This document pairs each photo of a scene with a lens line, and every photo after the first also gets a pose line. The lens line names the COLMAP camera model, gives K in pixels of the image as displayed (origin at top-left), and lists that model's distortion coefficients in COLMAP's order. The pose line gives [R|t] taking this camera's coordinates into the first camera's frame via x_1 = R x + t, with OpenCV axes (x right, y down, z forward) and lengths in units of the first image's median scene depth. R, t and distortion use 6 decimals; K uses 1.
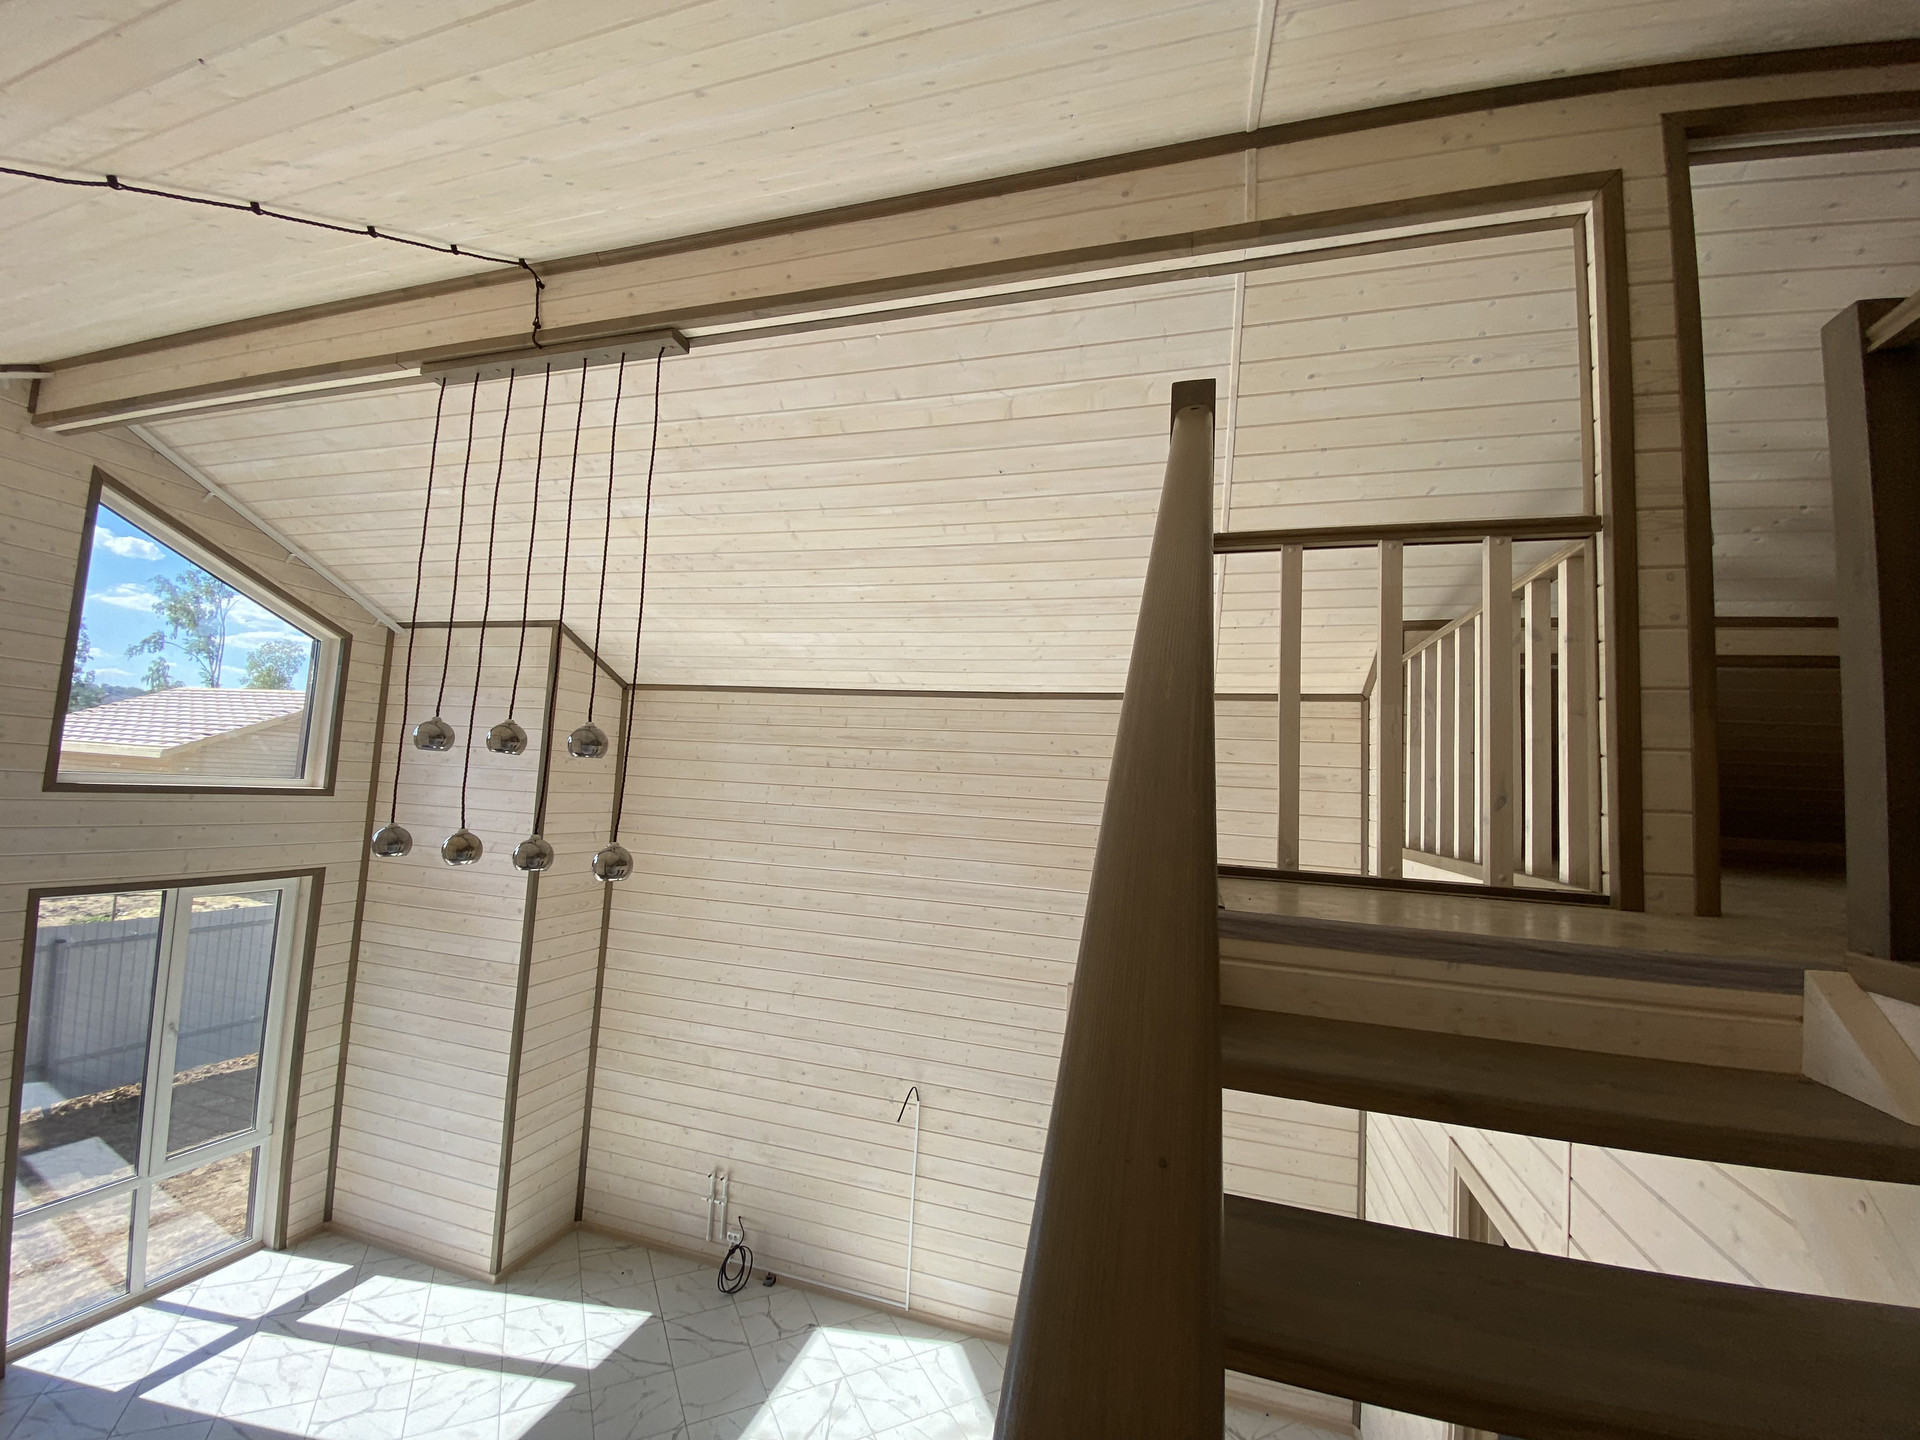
lens RADIAL K [[775.3, 0, 957.0], [0, 775.3, 721.0], [0, 0, 1]] dist [0.033226, -0.027371]
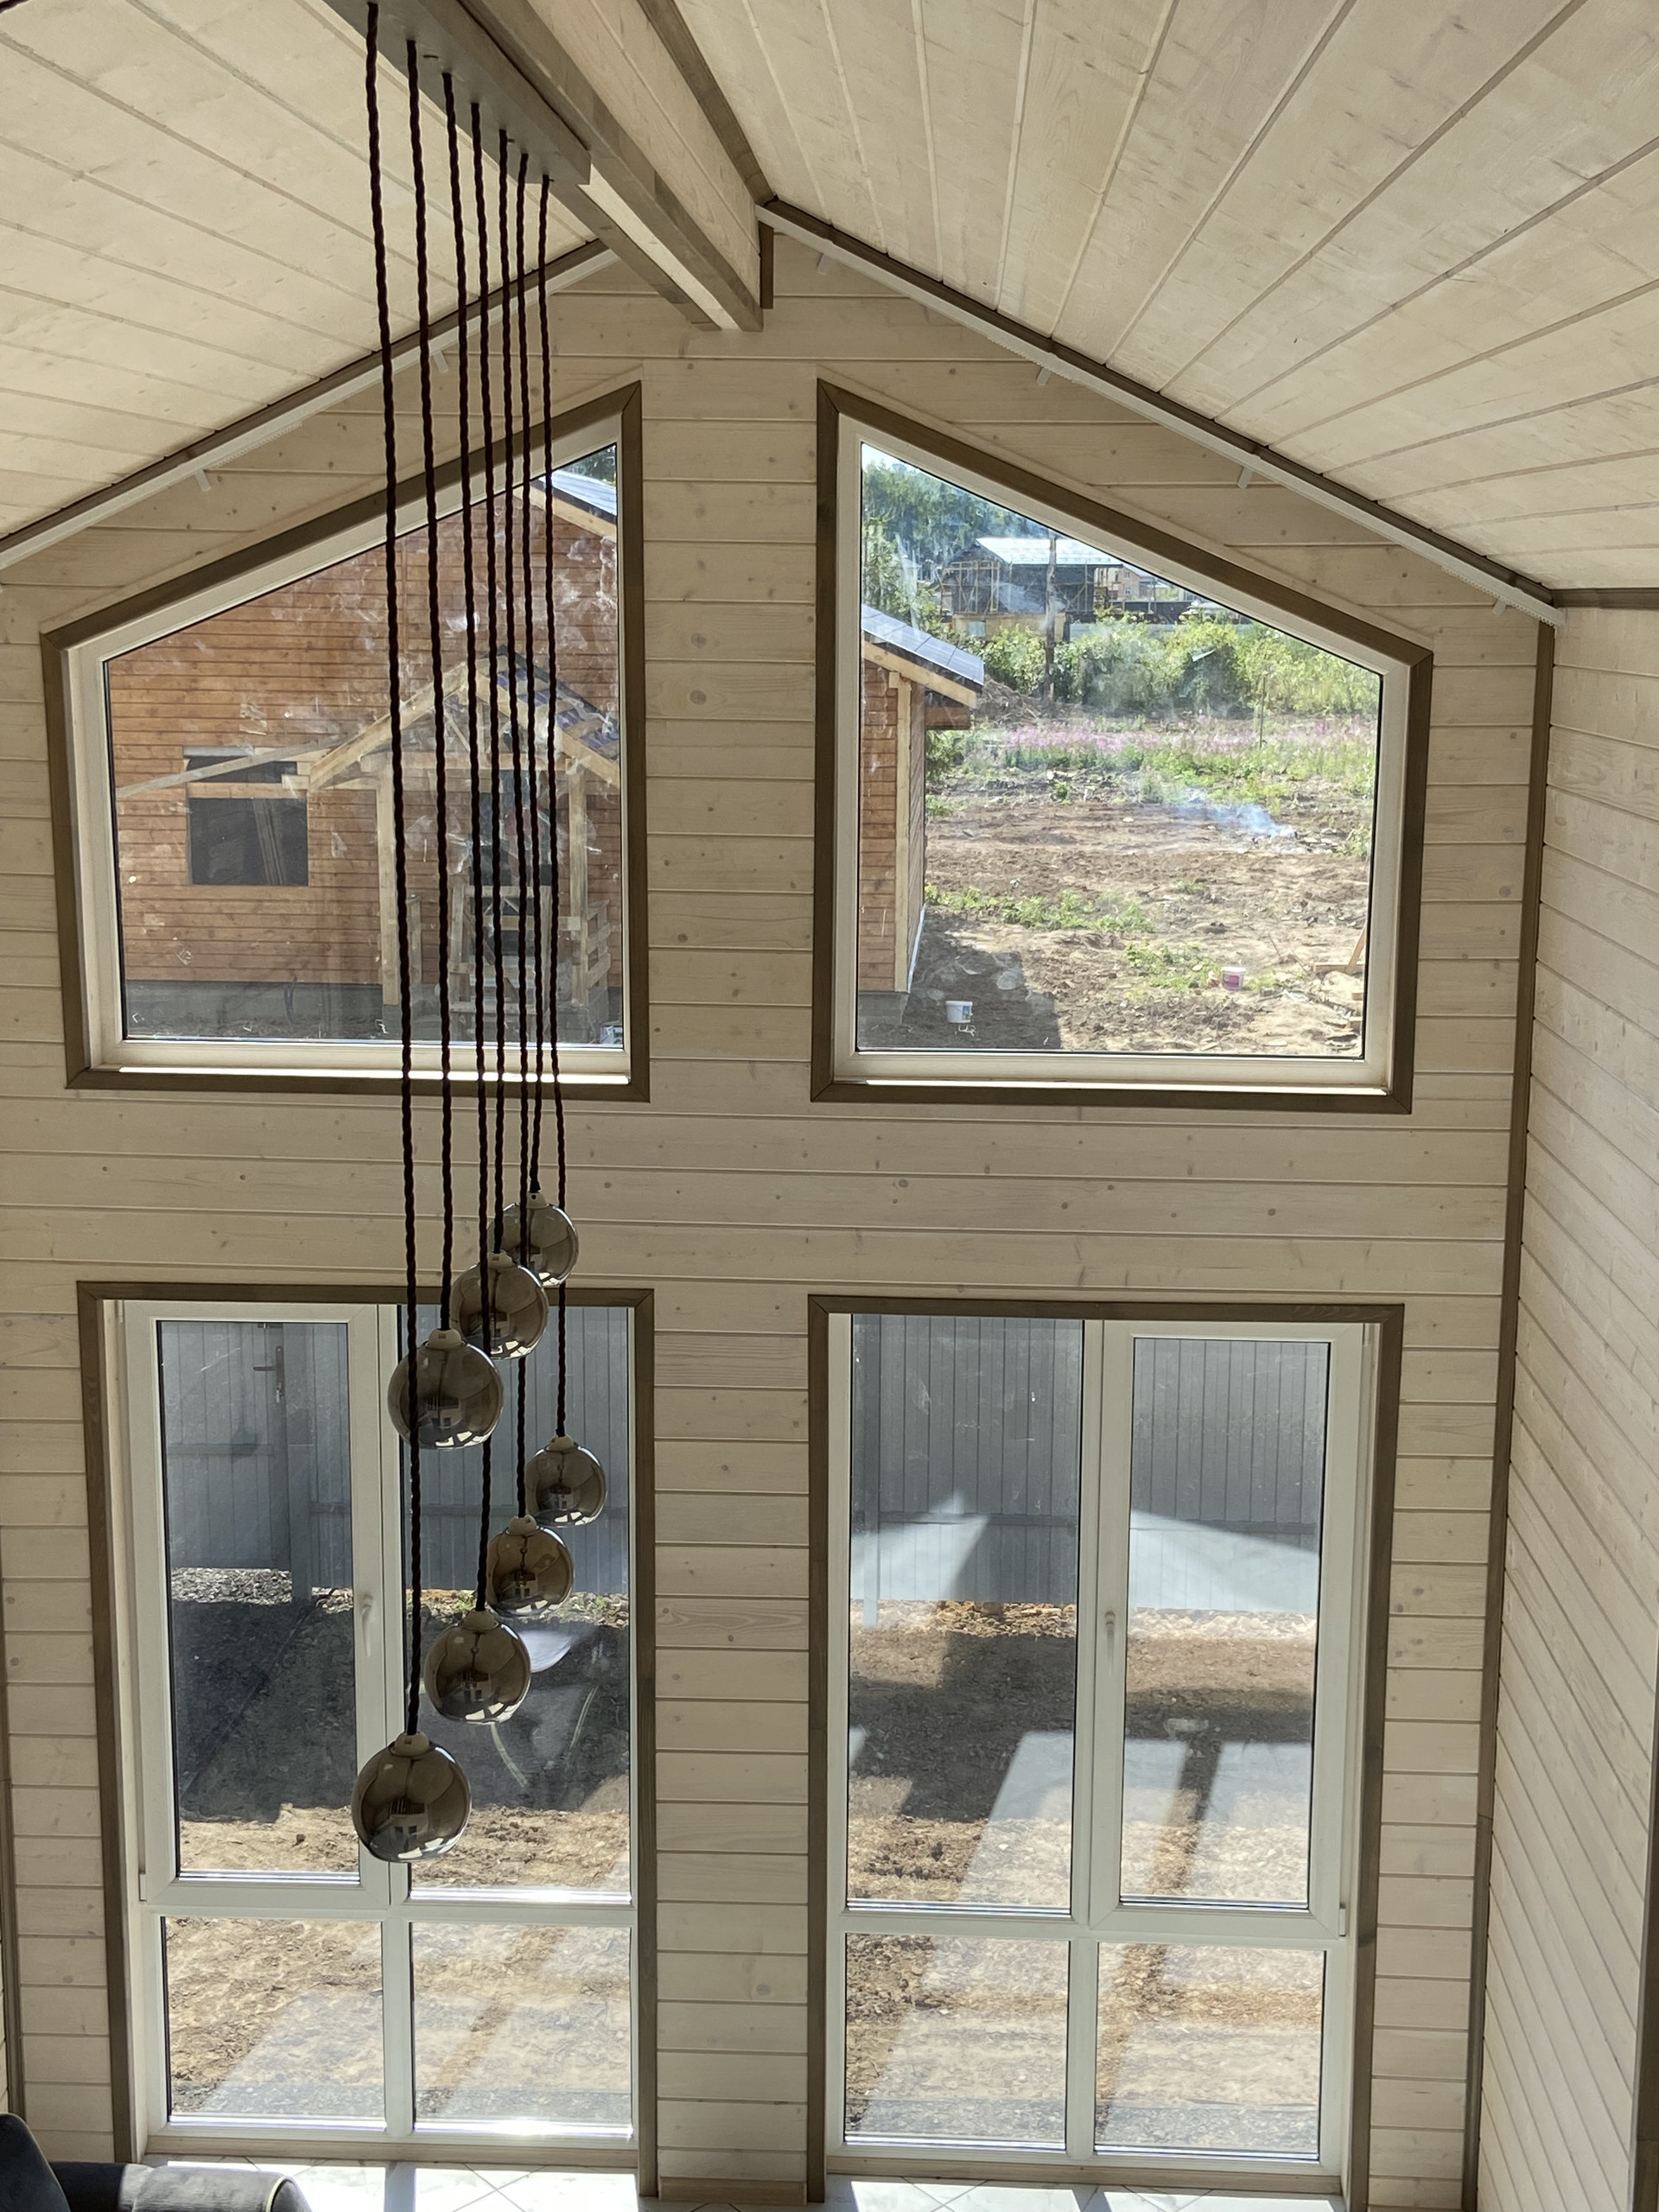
lens RADIAL K [[2651.2, 0, 834.1], [0, 2651.2, 1092.1], [0, 0, 1]] dist [0.121090, -0.148372]
pose [[0.243285, 0.128811, -0.961364, 0.324400], [0.088962, 0.984002, 0.154357, -0.131061], [0.965867, -0.123077, 0.227933, 0.484683]]
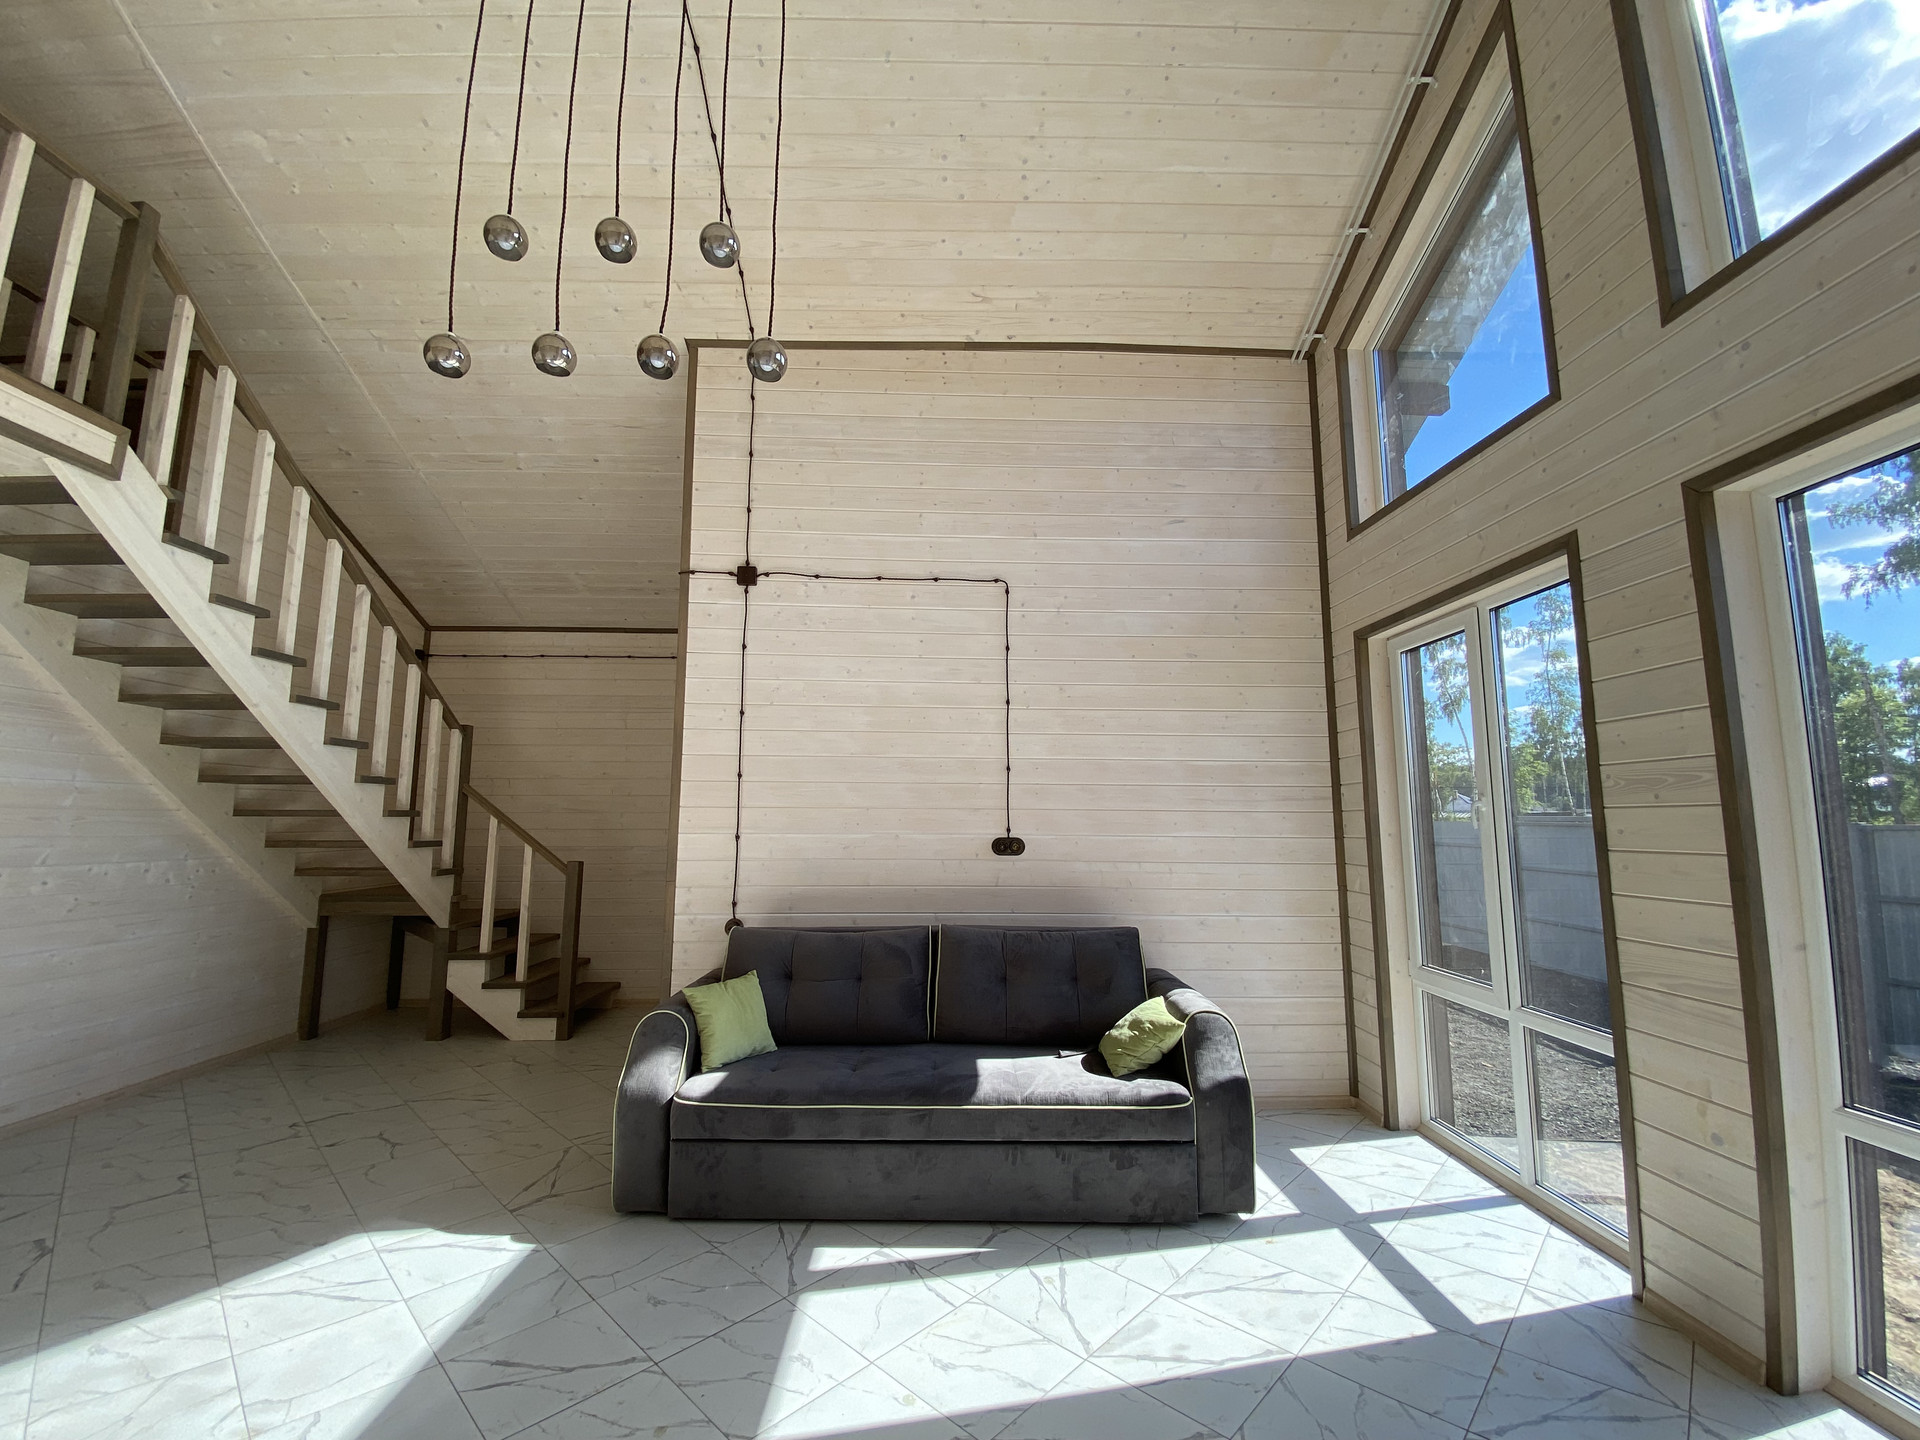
lens RADIAL K [[779.2, 0, 952.9], [0, 779.2, 721.9], [0, 0, 1]] dist [0.017551, -0.018585]
pose [[-0.949045, -0.097510, -0.299676, -0.395873], [-0.030746, 0.975040, -0.219892, 0.411476], [0.313637, -0.199474, -0.928354, 1.013961]]
